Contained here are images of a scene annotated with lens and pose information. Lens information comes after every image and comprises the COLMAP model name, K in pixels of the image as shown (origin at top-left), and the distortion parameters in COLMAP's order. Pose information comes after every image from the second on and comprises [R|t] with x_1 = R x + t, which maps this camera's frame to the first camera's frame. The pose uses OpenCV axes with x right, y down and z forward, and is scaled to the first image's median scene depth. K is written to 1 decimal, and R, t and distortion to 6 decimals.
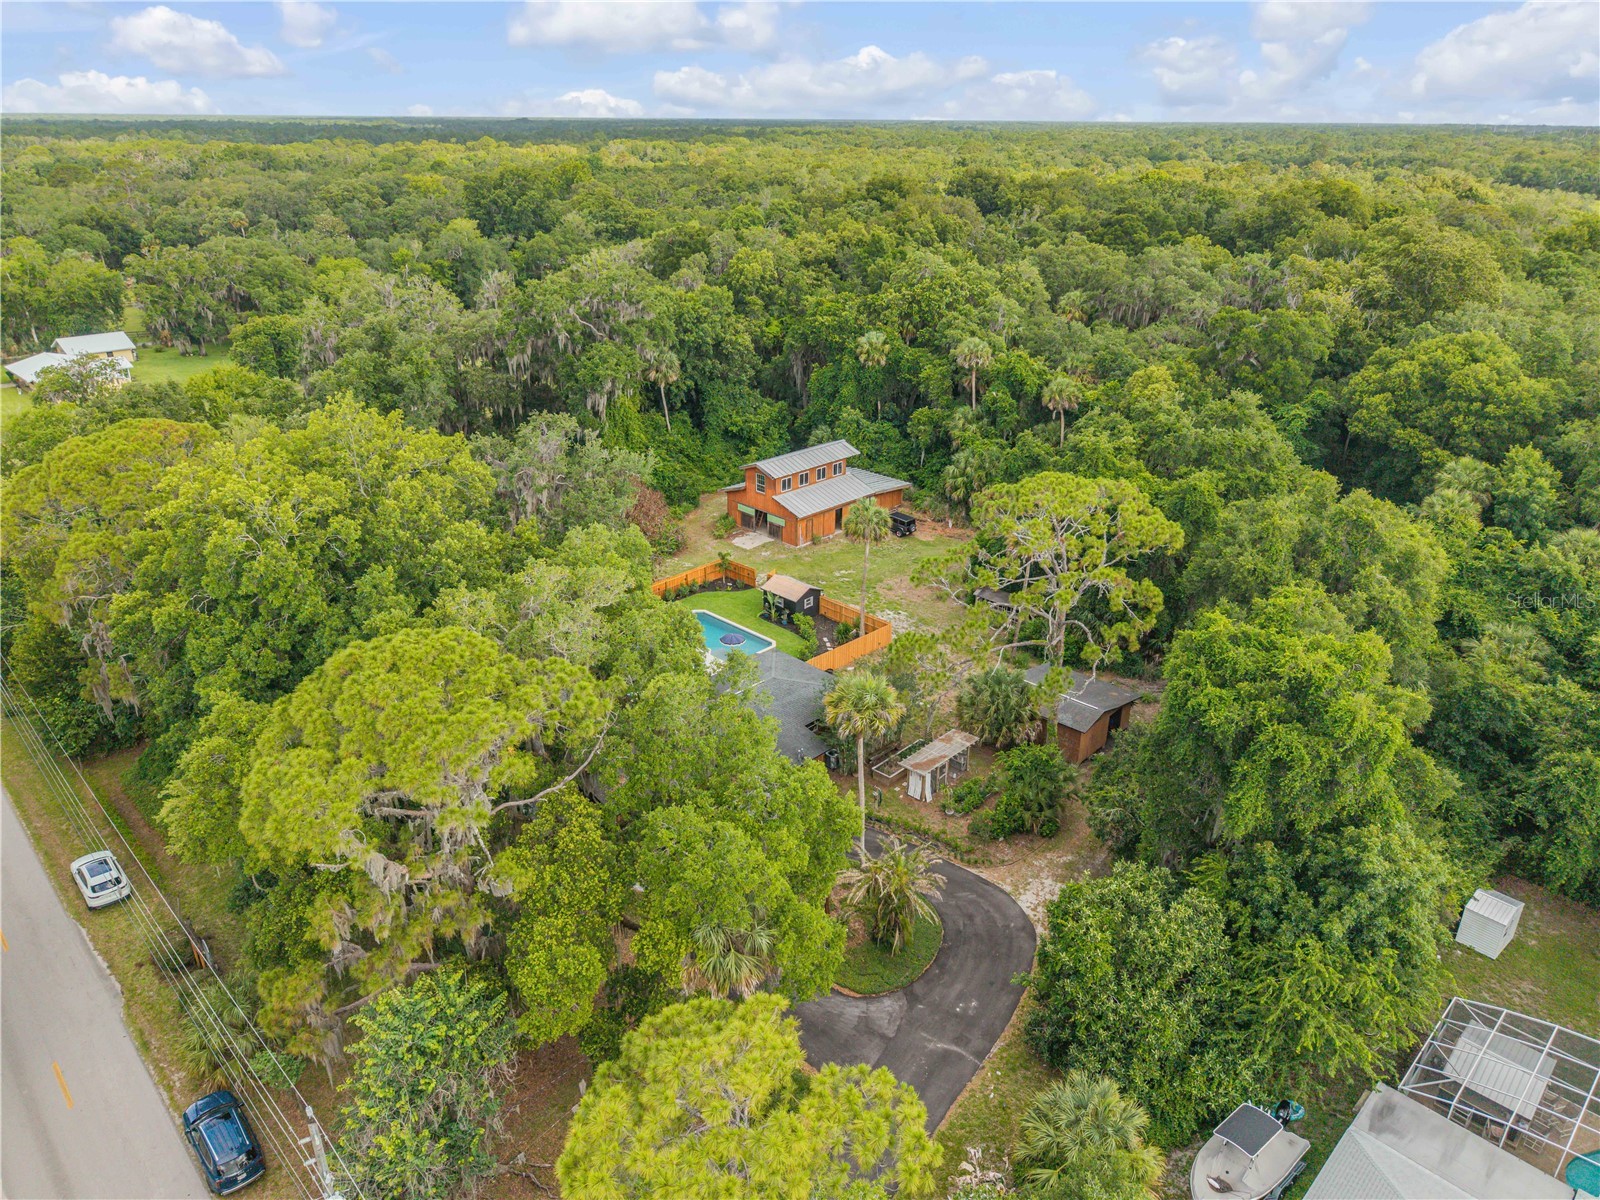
lens RADIAL K [[1067.5, 0, 794.9], [0, 1067.5, 602.5], [0, 0, 1]] dist [0.074839, -0.001483]
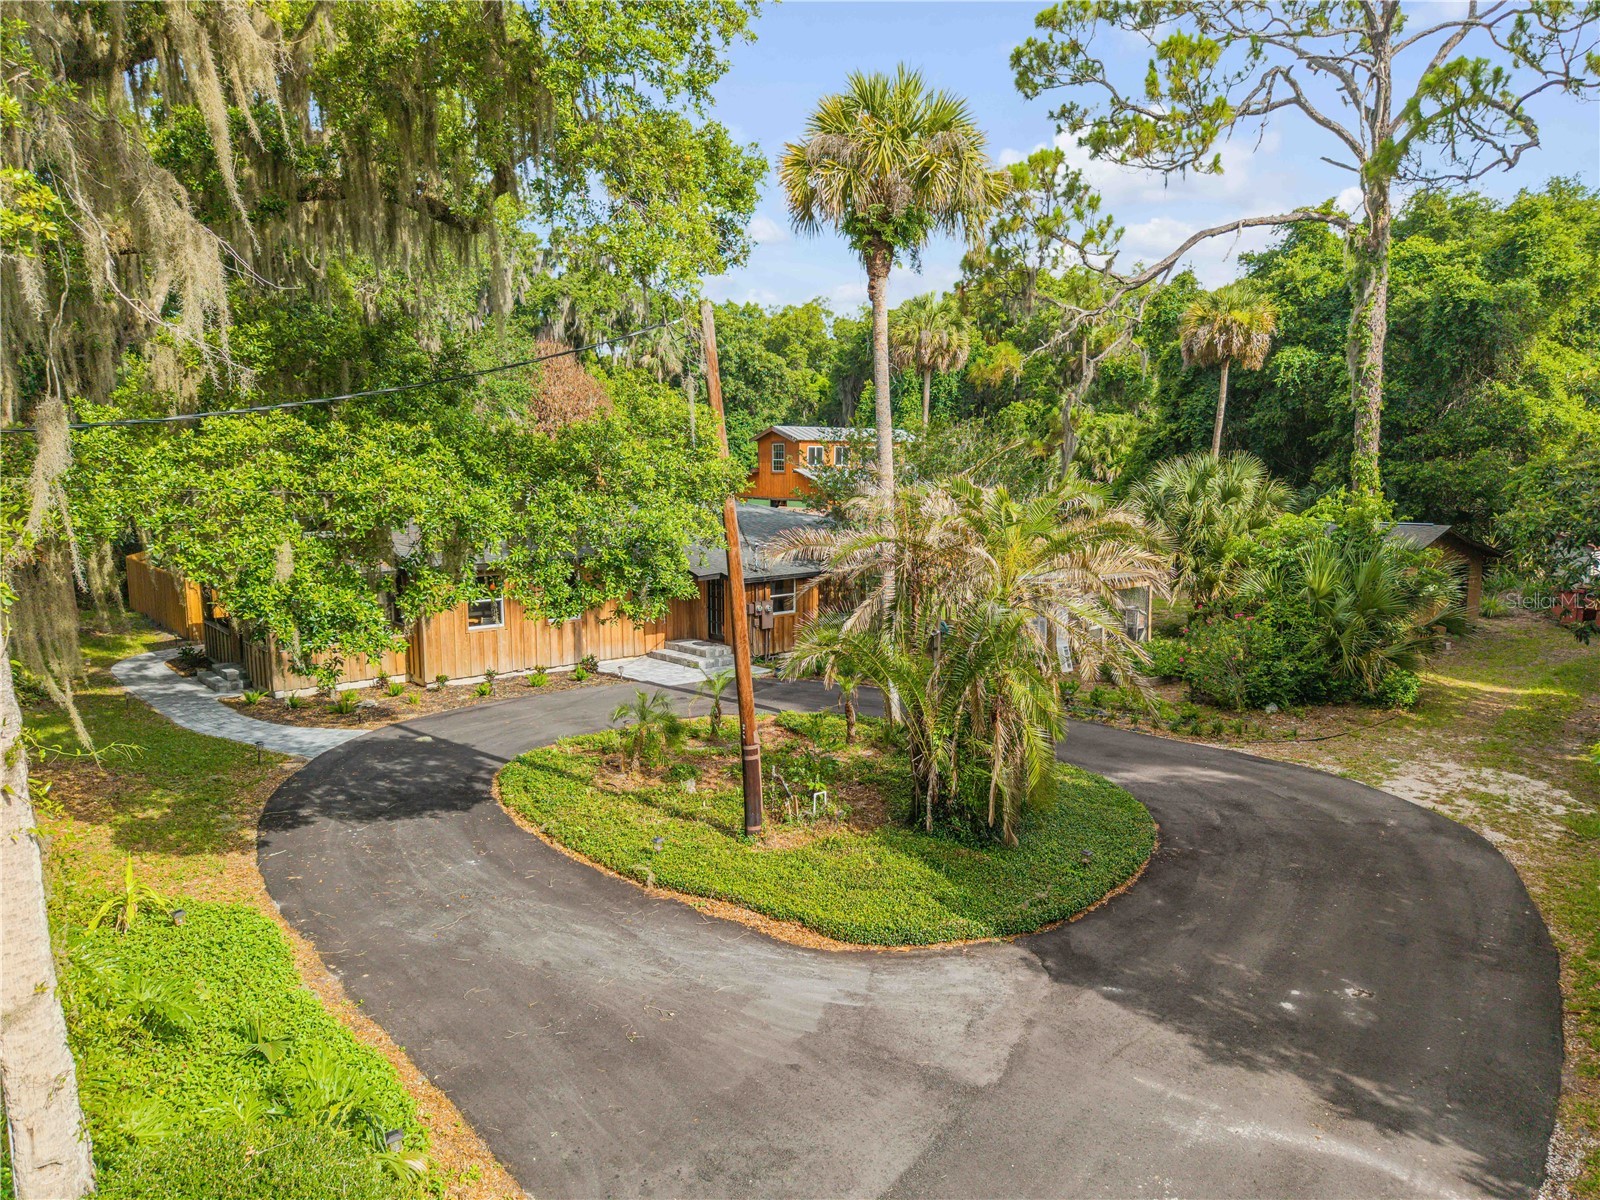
lens RADIAL K [[1077.2, 0, 800.0], [0, 1077.2, 600.0], [0, 0, 1]] dist [0.005501, -0.007285]
pose [[0.997260, 0.011613, -0.073063, 0.030899], [-0.033010, 0.953688, -0.298981, 0.167618], [0.066207, 0.300574, 0.951458, 0.345816]]
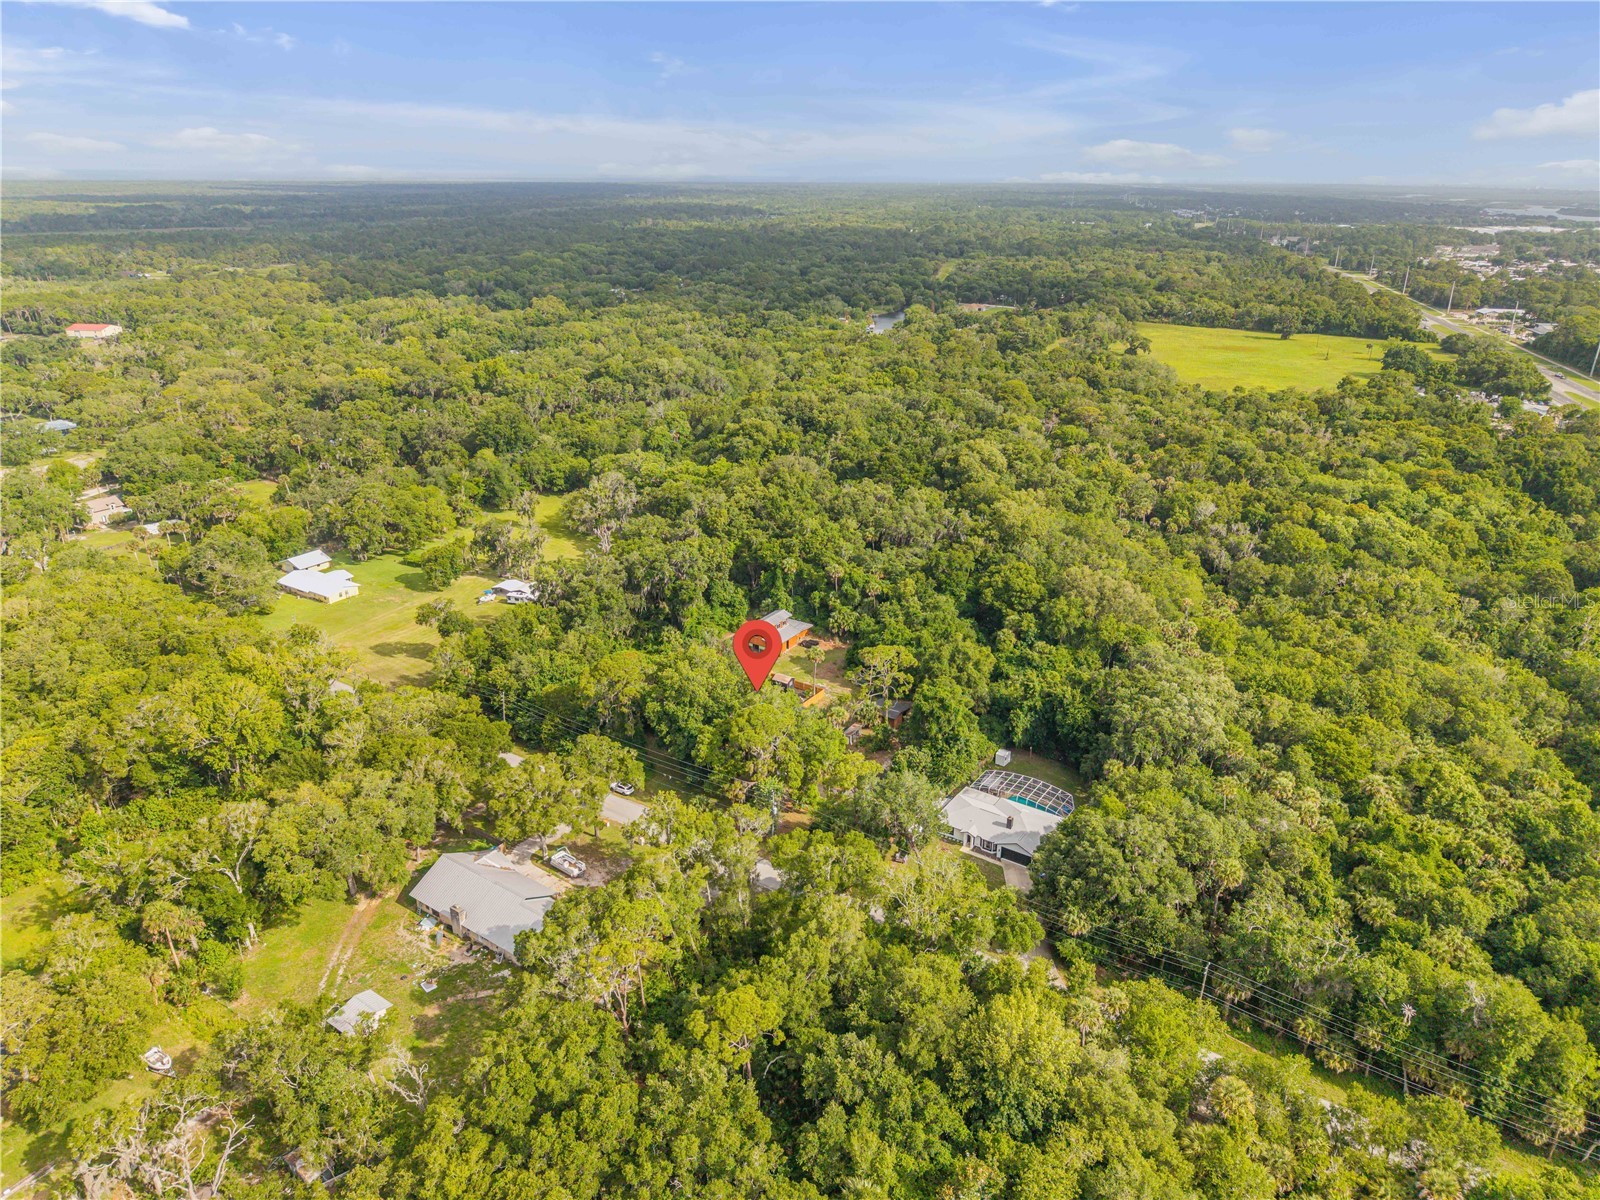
lens RADIAL K [[1077.2, 0, 800.0], [0, 1077.2, 600.0], [0, 0, 1]] dist [0.005501, -0.007285]
pose [[0.977632, -0.075488, 0.196310, -0.374662], [0.083086, 0.996068, -0.030748, -0.096692], [-0.193217, 0.046371, 0.980060, -1.287292]]
